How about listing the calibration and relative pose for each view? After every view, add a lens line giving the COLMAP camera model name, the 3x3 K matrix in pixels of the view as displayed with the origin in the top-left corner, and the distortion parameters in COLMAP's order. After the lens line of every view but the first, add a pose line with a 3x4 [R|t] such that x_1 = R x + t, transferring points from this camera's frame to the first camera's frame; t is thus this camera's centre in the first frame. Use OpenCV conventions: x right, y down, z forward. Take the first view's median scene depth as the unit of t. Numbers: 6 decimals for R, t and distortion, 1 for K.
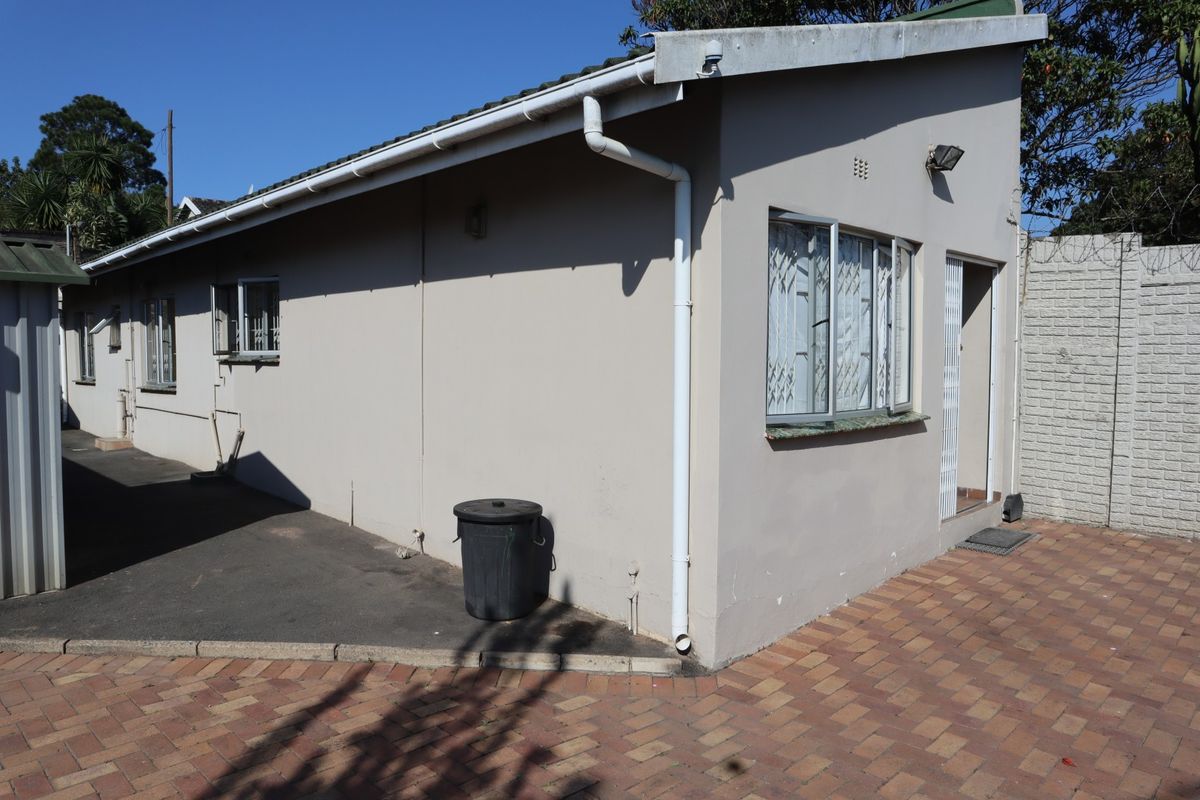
lens RADIAL K [[829.0, 0, 591.4], [0, 829.0, 400.8], [0, 0, 1]] dist [-0.111014, 0.061294]
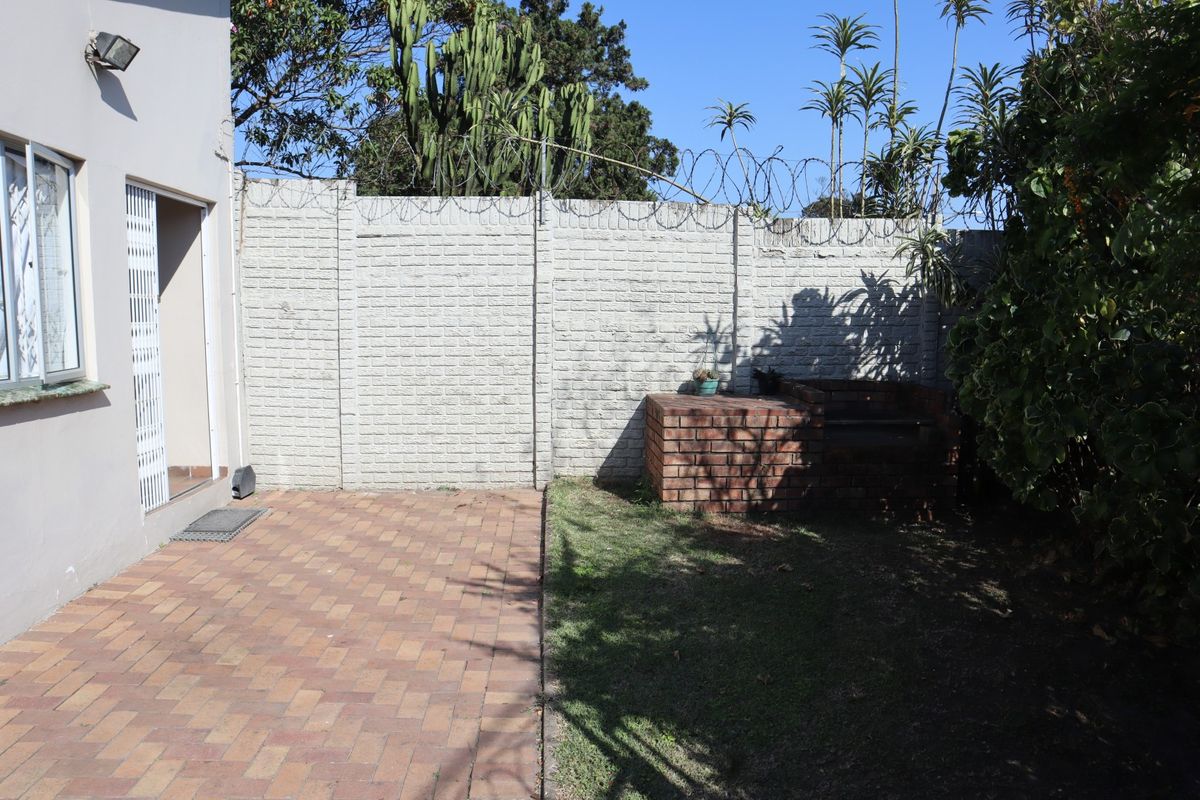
lens RADIAL K [[829.0, 0, 599.8], [0, 829.0, 399.6], [0, 0, 1]] dist [-0.111014, 0.061294]
pose [[0.666766, -0.072518, 0.741730, 0.147125], [0.044093, 0.997350, 0.057872, 0.008548], [-0.743961, -0.005882, 0.668197, 0.126755]]
